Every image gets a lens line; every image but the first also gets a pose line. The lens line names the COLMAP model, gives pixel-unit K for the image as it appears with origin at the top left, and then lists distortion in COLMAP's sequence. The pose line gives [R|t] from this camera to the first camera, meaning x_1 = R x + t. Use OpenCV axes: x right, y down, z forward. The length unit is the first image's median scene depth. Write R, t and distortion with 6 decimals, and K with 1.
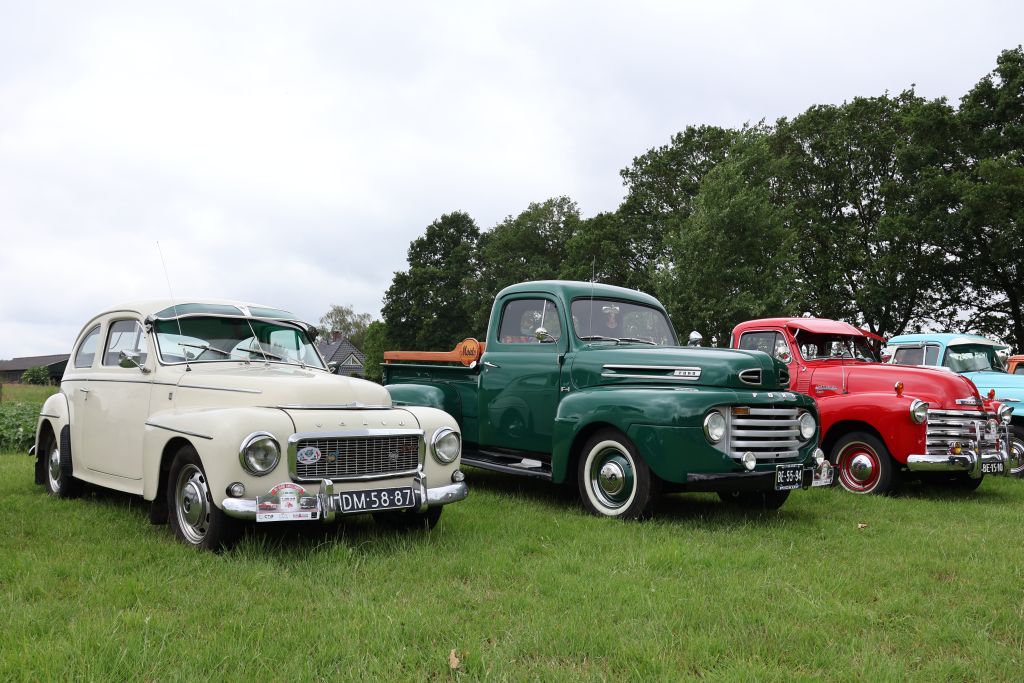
lens RADIAL K [[846.4, 0, 512.0], [0, 846.4, 341.5], [0, 0, 1]] dist [-0.164123, 0.131683]
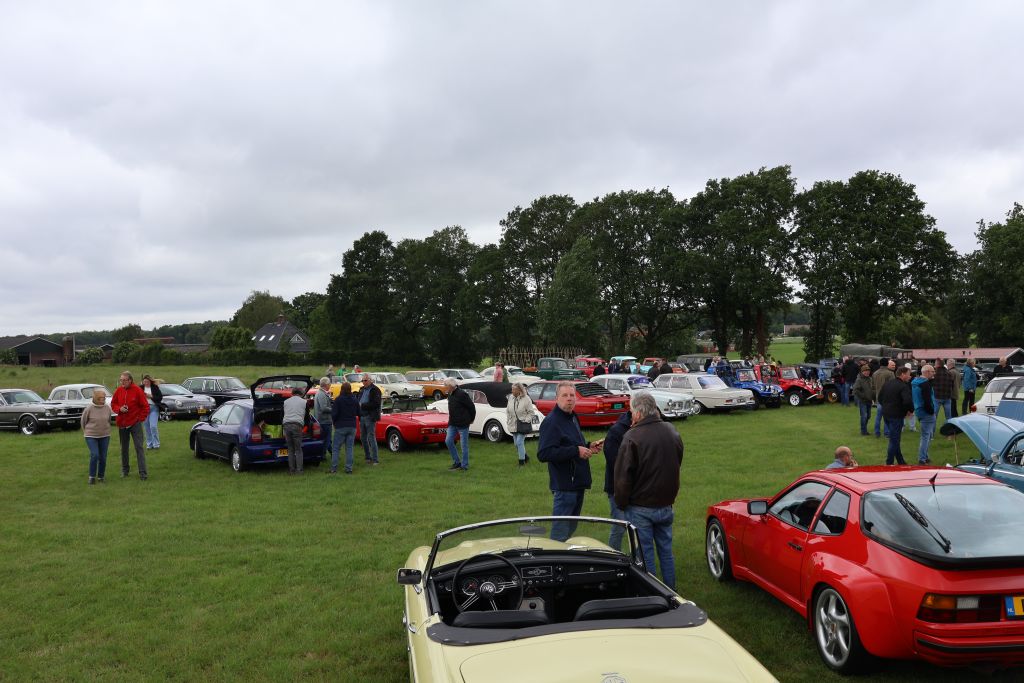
lens RADIAL K [[846.4, 0, 512.0], [0, 846.4, 341.5], [0, 0, 1]] dist [-0.164123, 0.131683]
pose [[0.981295, -0.039045, 0.188508, -0.131431], [0.027582, 0.997629, 0.063054, -0.059882], [-0.190523, -0.056675, 0.980045, -0.489433]]
